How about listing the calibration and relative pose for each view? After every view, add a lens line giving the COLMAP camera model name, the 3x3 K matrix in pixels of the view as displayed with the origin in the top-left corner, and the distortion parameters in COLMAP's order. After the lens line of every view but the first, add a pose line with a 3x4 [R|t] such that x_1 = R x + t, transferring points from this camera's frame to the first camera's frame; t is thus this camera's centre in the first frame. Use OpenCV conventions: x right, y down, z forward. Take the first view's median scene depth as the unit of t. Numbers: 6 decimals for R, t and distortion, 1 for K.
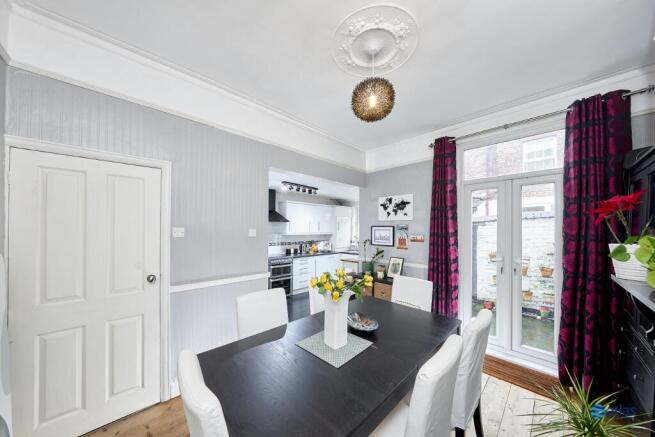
lens RADIAL K [[226.0, 0, 328.1], [0, 226.0, 227.7], [0, 0, 1]] dist [0.001465, 0.000052]
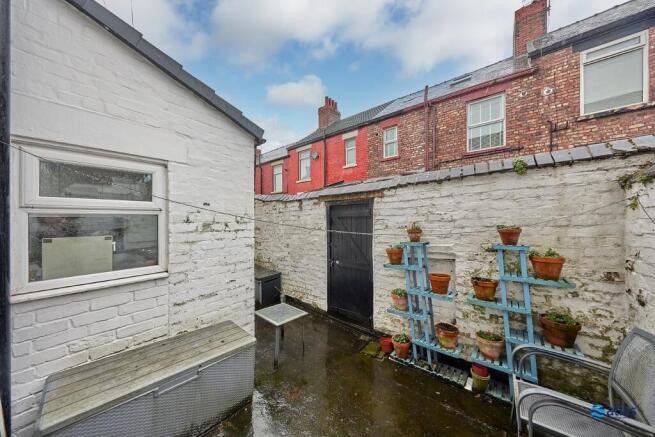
lens RADIAL K [[204.5, 0, 322.1], [0, 204.5, 217.5], [0, 0, 1]] dist [-0.000848, -0.000011]
pose [[0.998570, -0.005486, 0.053177, 0.586250], [0.005328, 0.999981, 0.003101, 0.043897], [-0.053193, -0.002813, 0.998580, 0.574633]]
